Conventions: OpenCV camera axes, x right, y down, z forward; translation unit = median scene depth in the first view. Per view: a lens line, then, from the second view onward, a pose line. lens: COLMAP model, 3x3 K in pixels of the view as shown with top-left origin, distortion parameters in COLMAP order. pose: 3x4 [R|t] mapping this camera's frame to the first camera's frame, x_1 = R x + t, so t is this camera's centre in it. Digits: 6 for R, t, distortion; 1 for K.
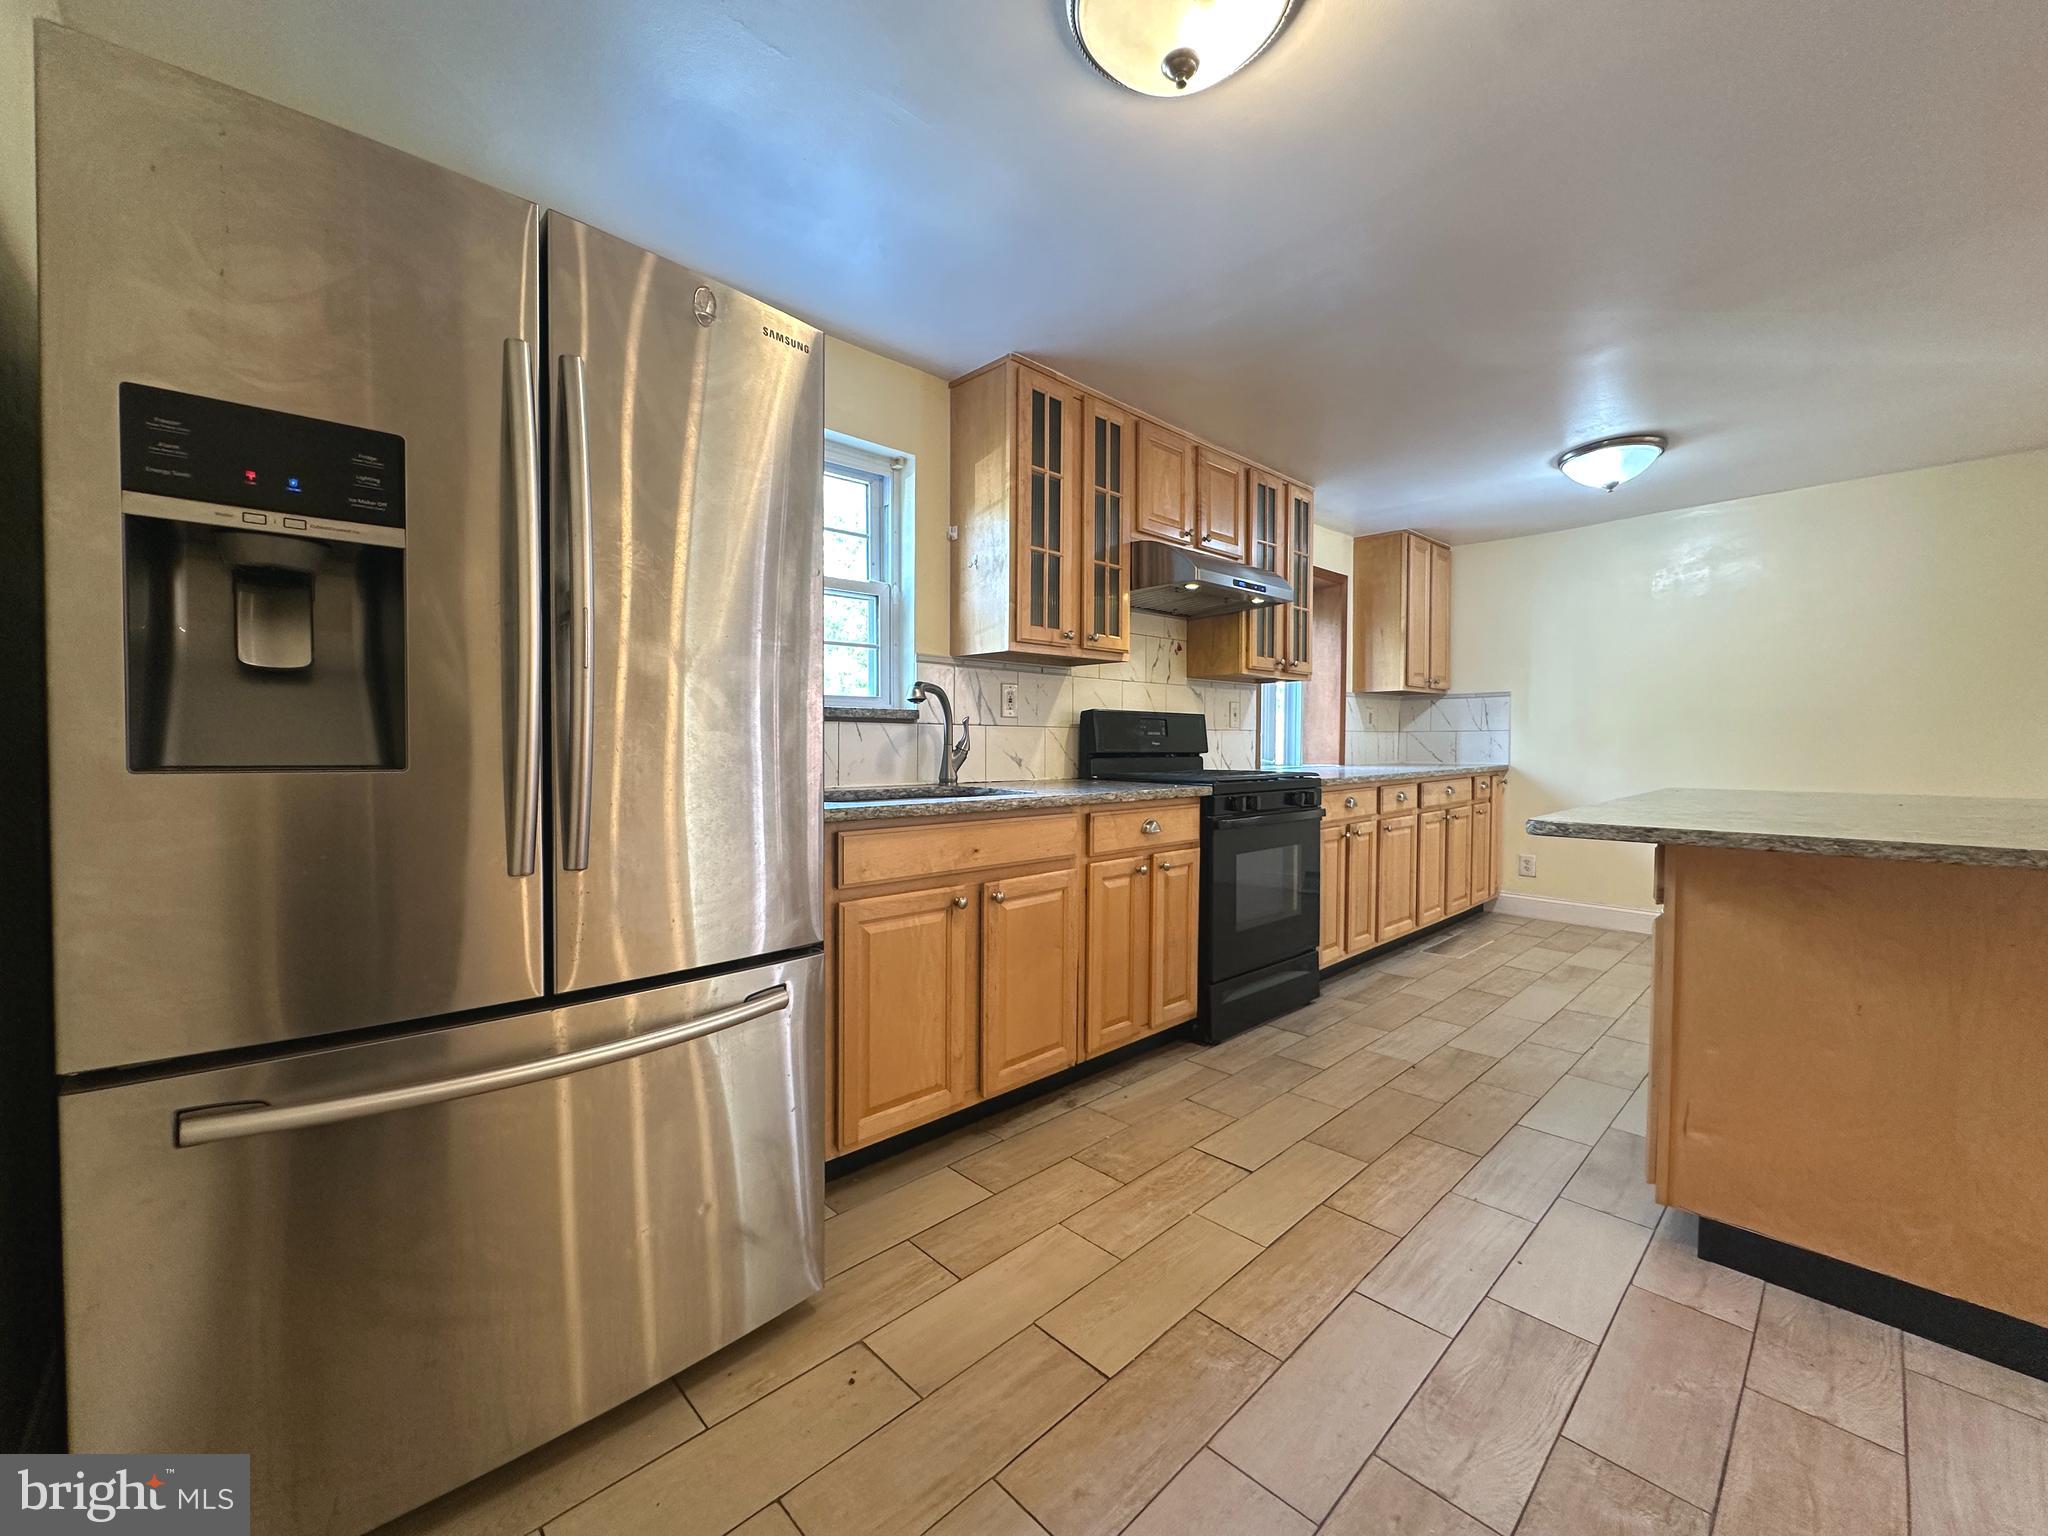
lens RADIAL K [[815.5, 0, 1023.3], [0, 815.5, 769.1], [0, 0, 1]] dist [-0.002588, -0.000168]
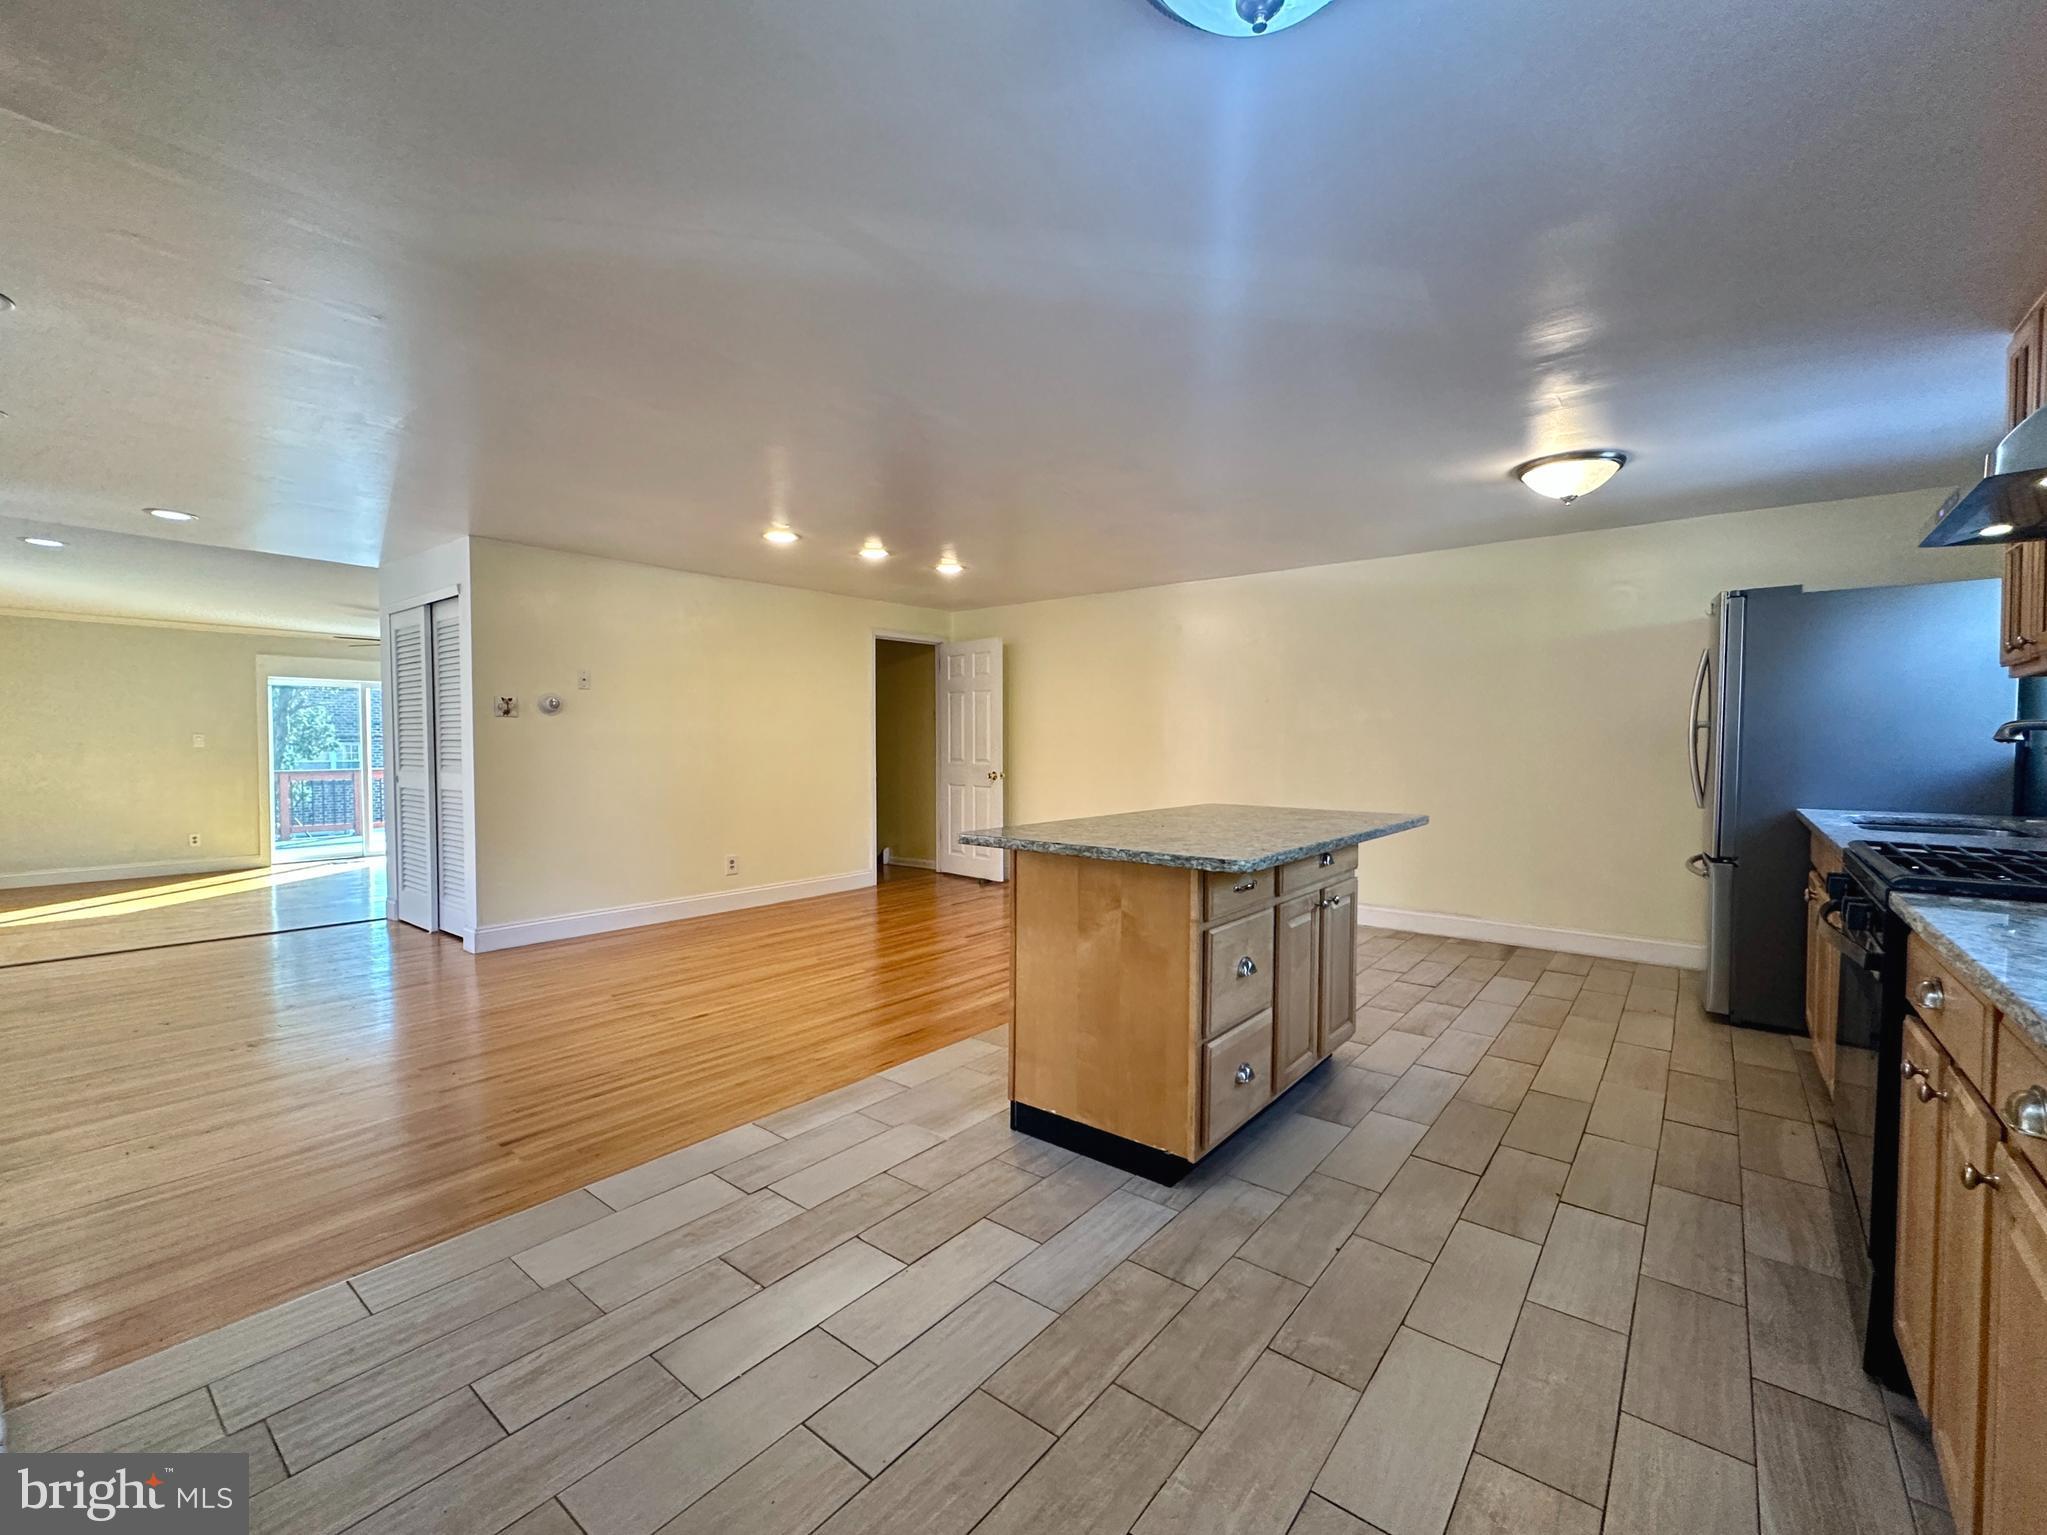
lens RADIAL K [[815.1, 0, 1022.8], [0, 815.1, 768.6], [0, 0, 1]] dist [-0.002588, -0.000168]
pose [[-0.993800, 0.000576, -0.111177, 1.200506], [-0.005834, 0.998339, 0.057319, -0.105125], [0.111025, 0.057613, -0.992146, 1.884411]]
